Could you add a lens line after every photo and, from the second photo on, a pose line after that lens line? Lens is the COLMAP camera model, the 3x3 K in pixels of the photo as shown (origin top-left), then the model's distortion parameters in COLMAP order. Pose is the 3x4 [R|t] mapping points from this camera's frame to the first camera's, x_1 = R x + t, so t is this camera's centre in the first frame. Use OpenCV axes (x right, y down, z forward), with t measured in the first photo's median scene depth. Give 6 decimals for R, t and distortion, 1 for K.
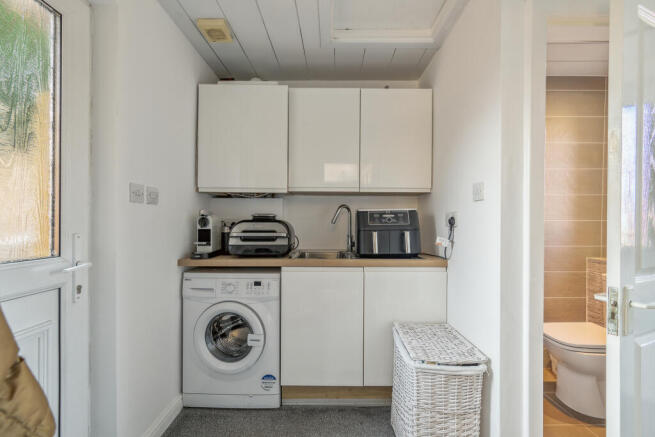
lens RADIAL K [[279.7, 0, 328.1], [0, 279.7, 220.0], [0, 0, 1]] dist [-0.002292, 0.000456]
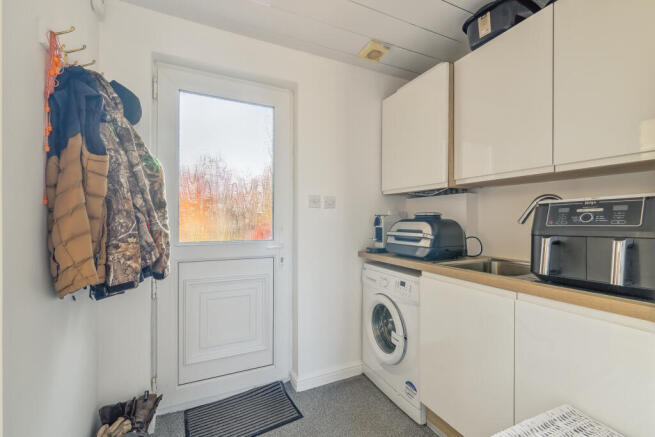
lens RADIAL K [[279.7, 0, 325.9], [0, 279.7, 220.8], [0, 0, 1]] dist [-0.002292, 0.000456]
pose [[0.427711, -0.001782, -0.903914, 0.516929], [0.002039, 0.999997, -0.001007, 0.005526], [0.903913, -0.001413, 0.427713, 0.331054]]
